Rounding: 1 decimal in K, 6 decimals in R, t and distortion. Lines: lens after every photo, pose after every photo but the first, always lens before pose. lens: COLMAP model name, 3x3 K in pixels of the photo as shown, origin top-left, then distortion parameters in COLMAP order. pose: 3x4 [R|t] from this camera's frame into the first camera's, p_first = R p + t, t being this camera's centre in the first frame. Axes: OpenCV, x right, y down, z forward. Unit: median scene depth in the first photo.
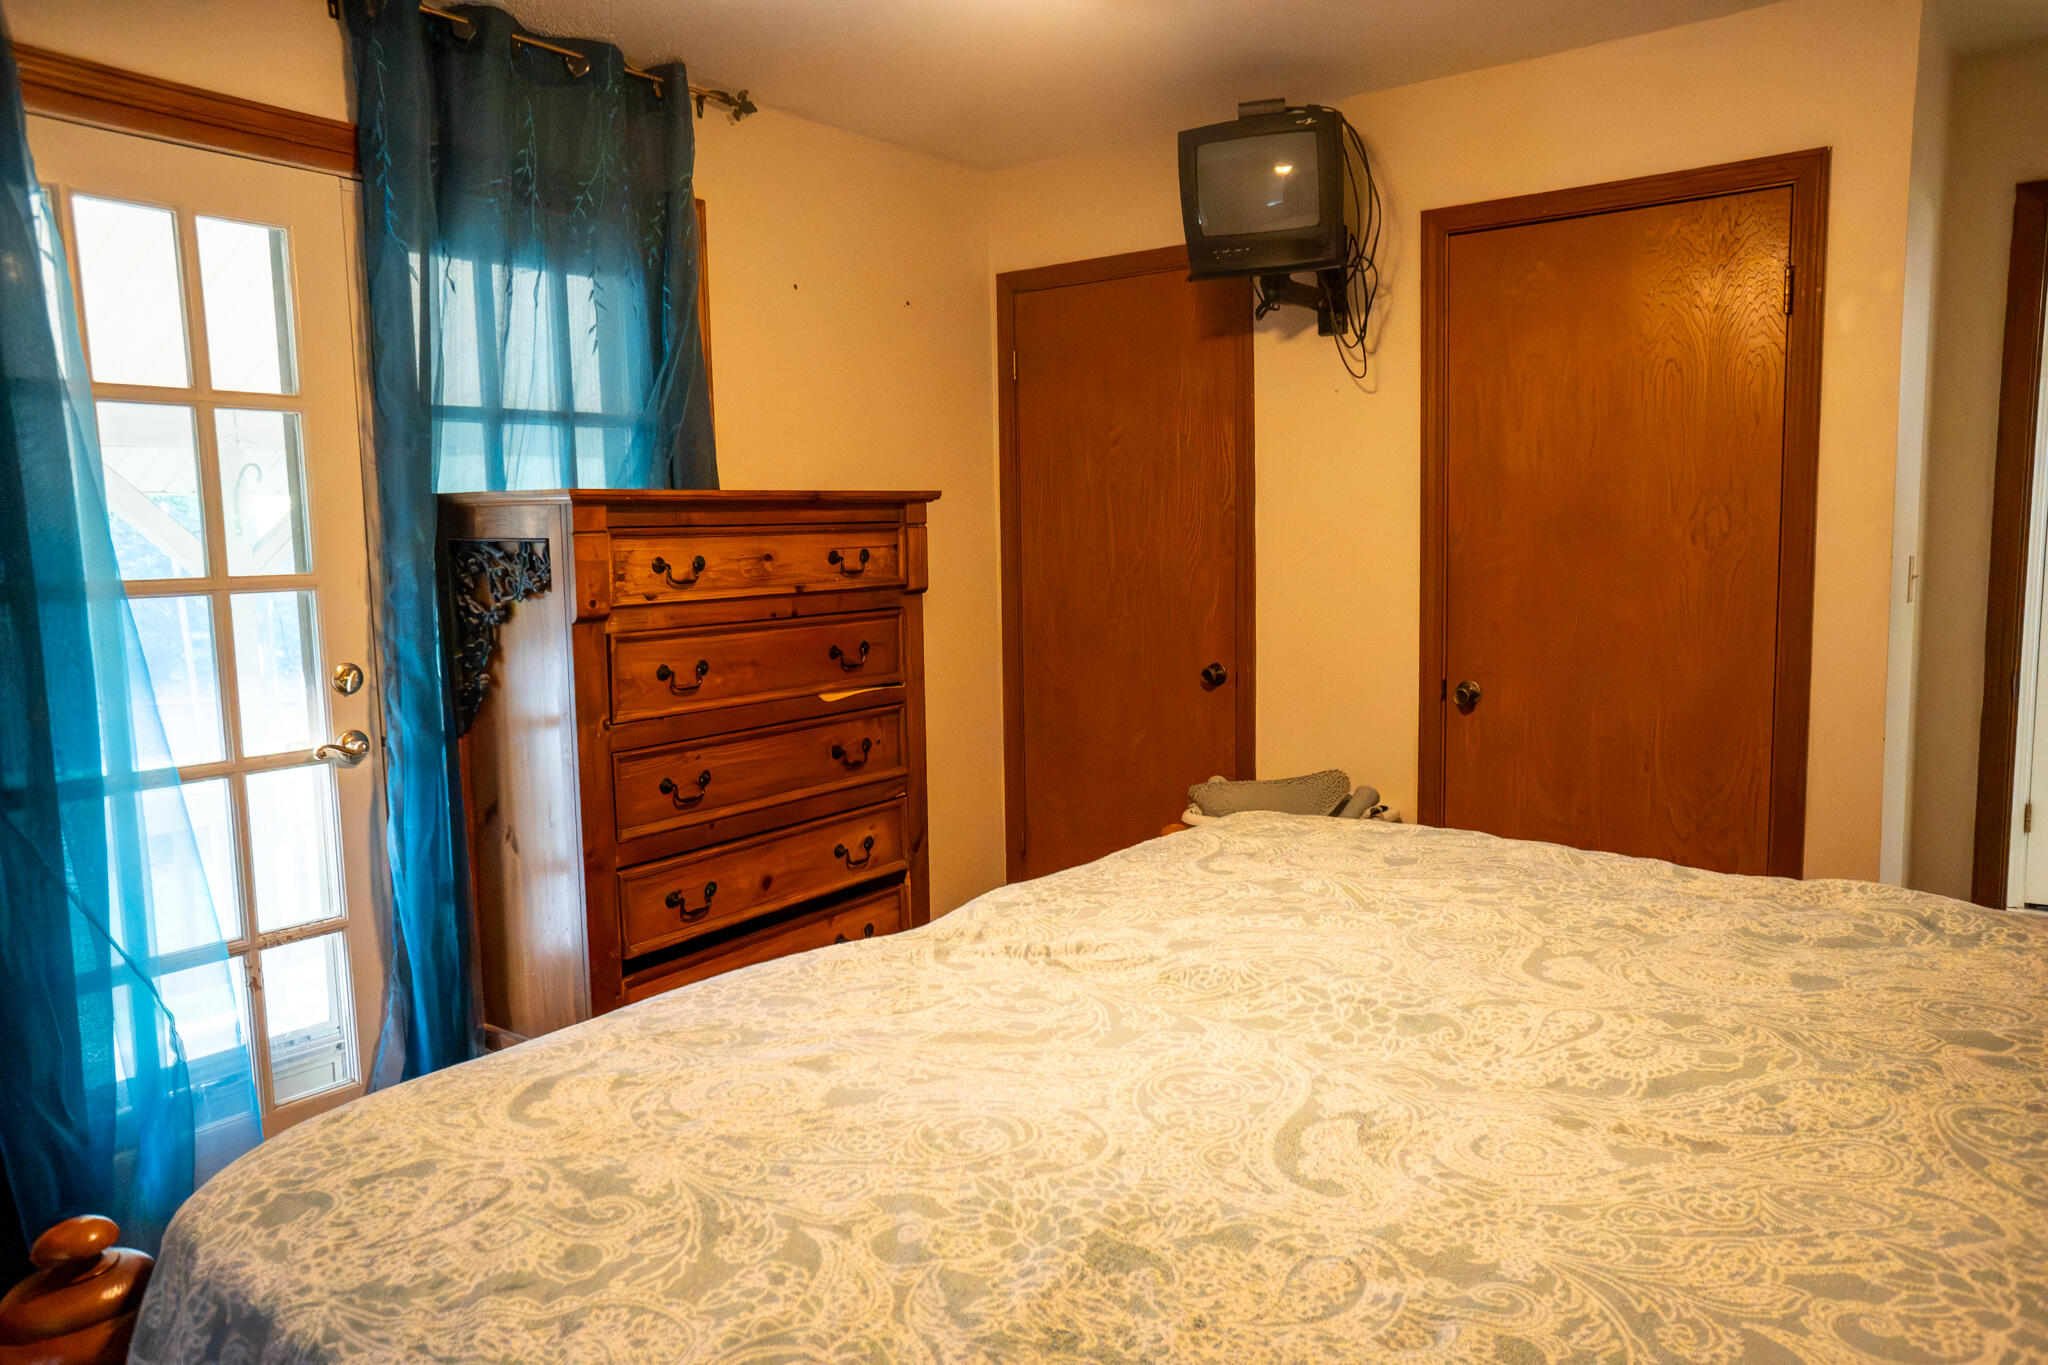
lens RADIAL K [[1380.7, 0, 1029.4], [0, 1380.7, 673.9], [0, 0, 1]] dist [-0.062776, 0.086755]
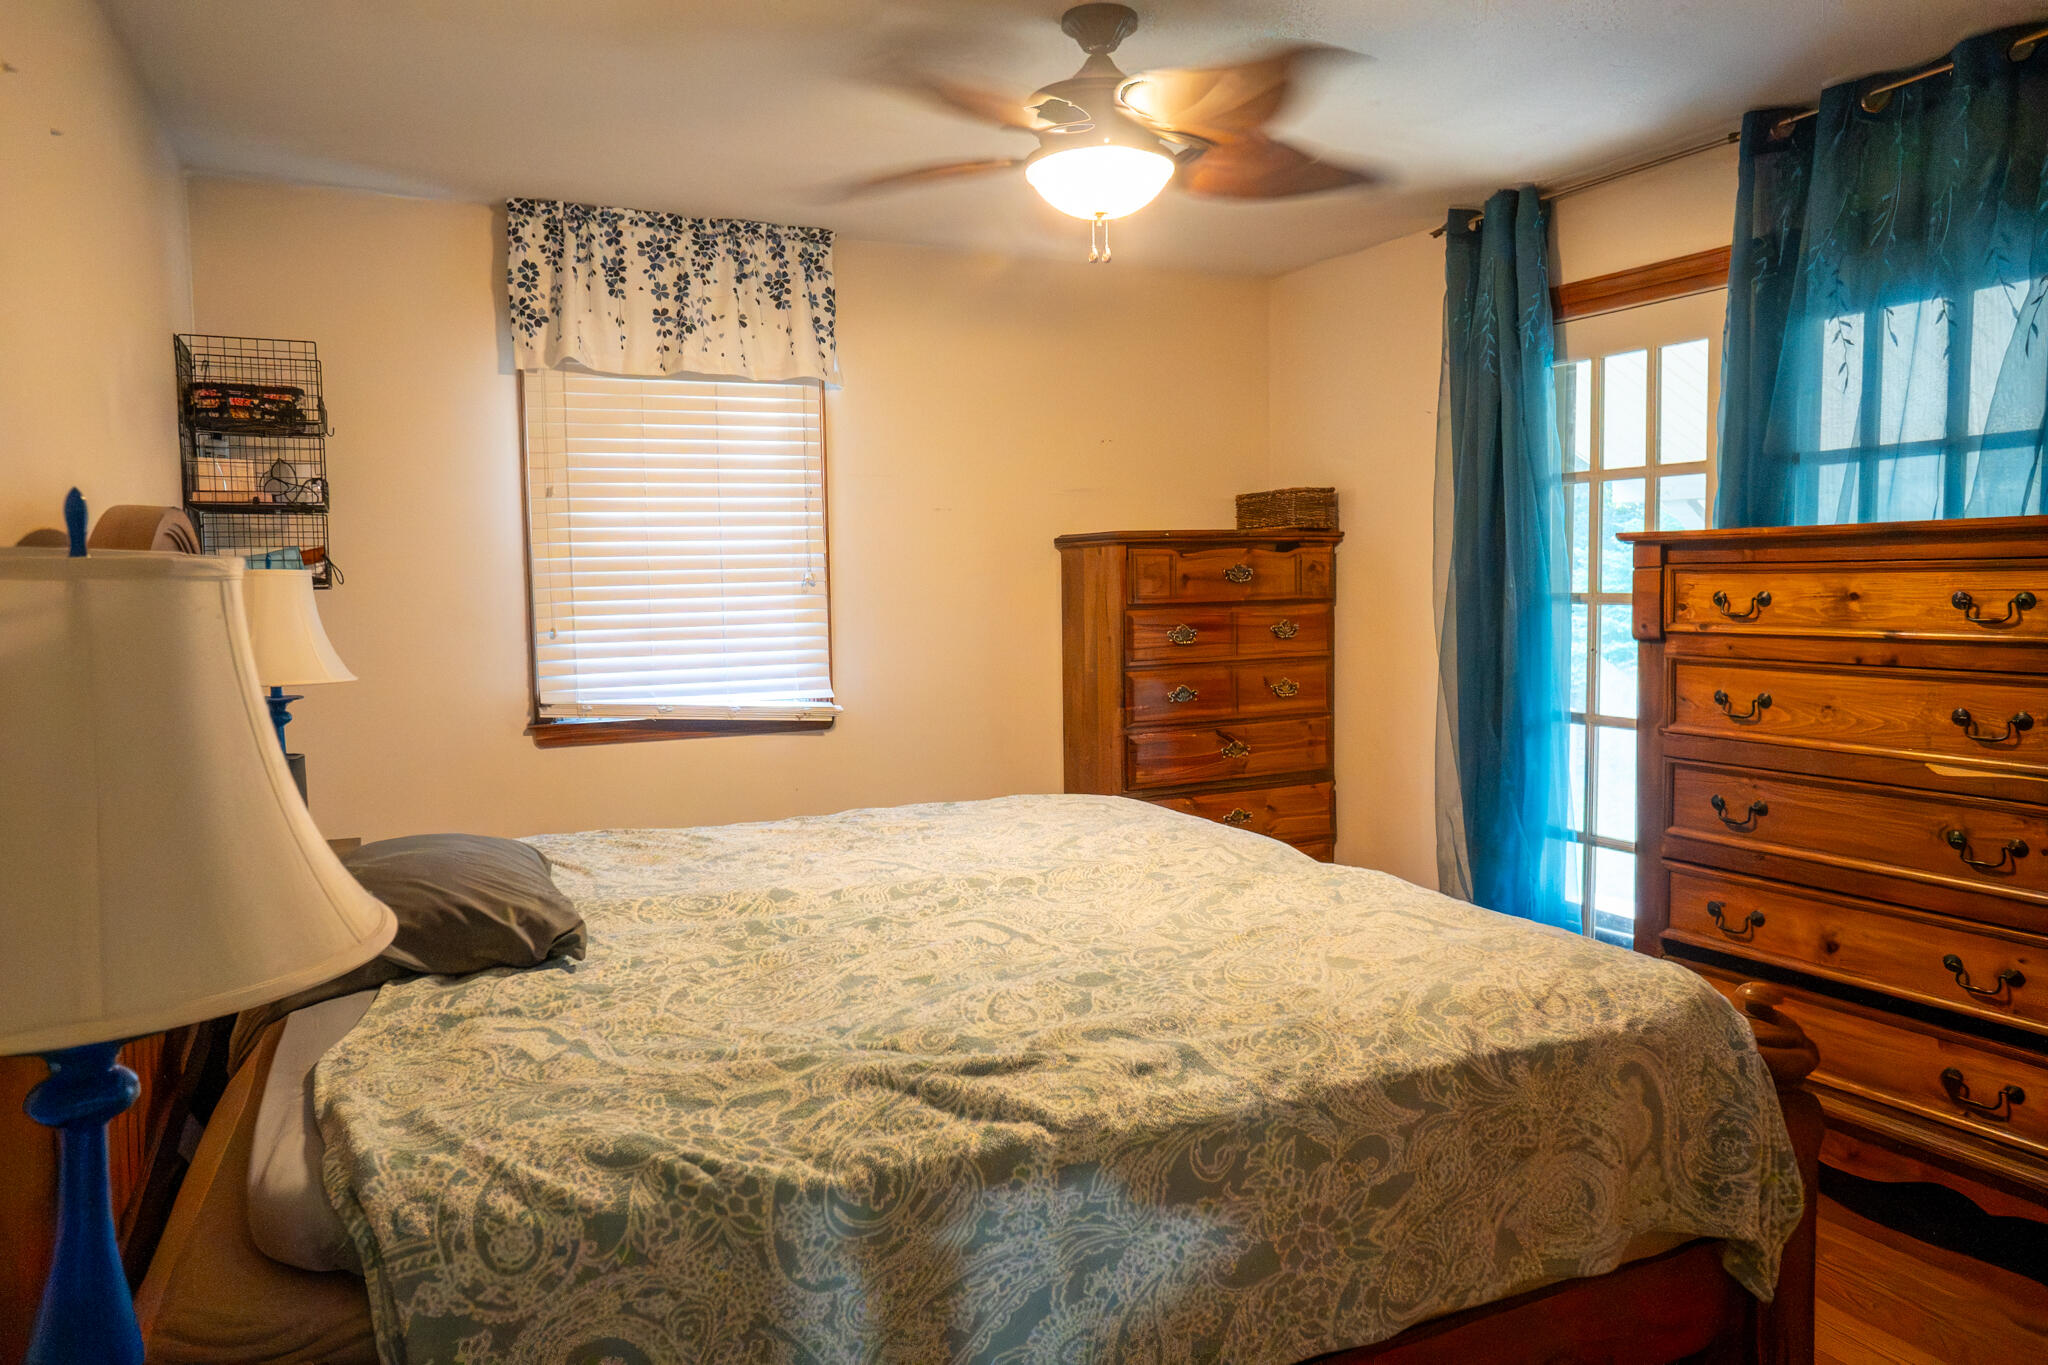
lens RADIAL K [[1380.7, 0, 1031.1], [0, 1380.7, 677.8], [0, 0, 1]] dist [-0.062776, 0.086755]
pose [[-0.447705, 0.089667, -0.889674, 0.914143], [-0.078537, 0.987171, 0.139014, -0.120730], [0.890726, 0.132109, -0.434919, 0.963829]]
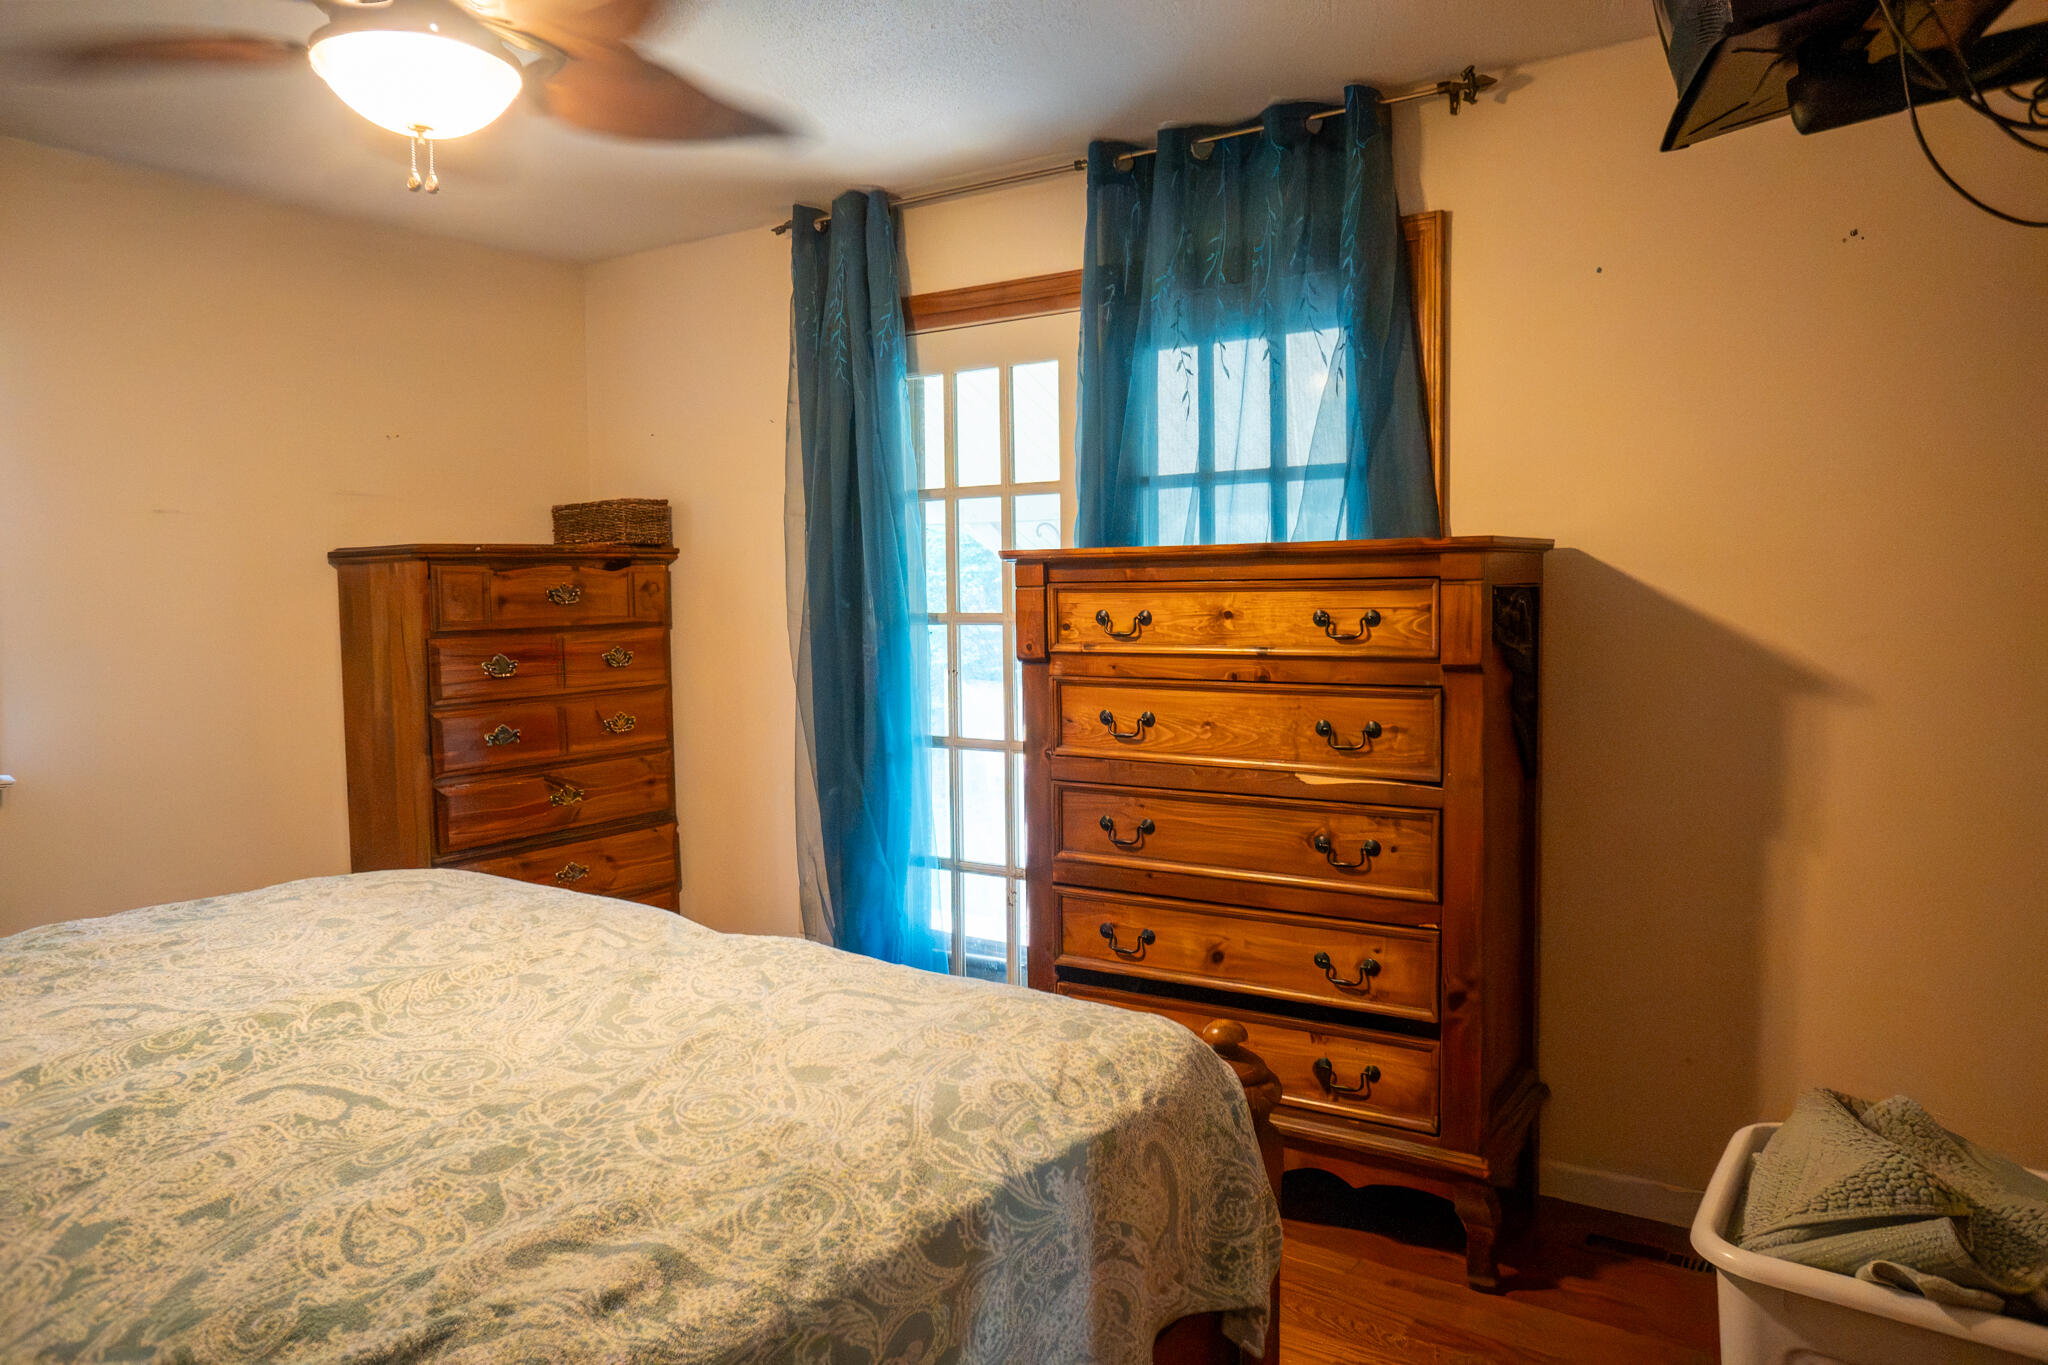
lens RADIAL K [[1380.7, 0, 1026.7], [0, 1380.7, 680.2], [0, 0, 1]] dist [-0.062776, 0.086755]
pose [[0.049368, 0.083688, -0.995268, 0.784184], [-0.099852, 0.991905, 0.078452, -0.106117], [0.993777, 0.095507, 0.057325, 0.857637]]
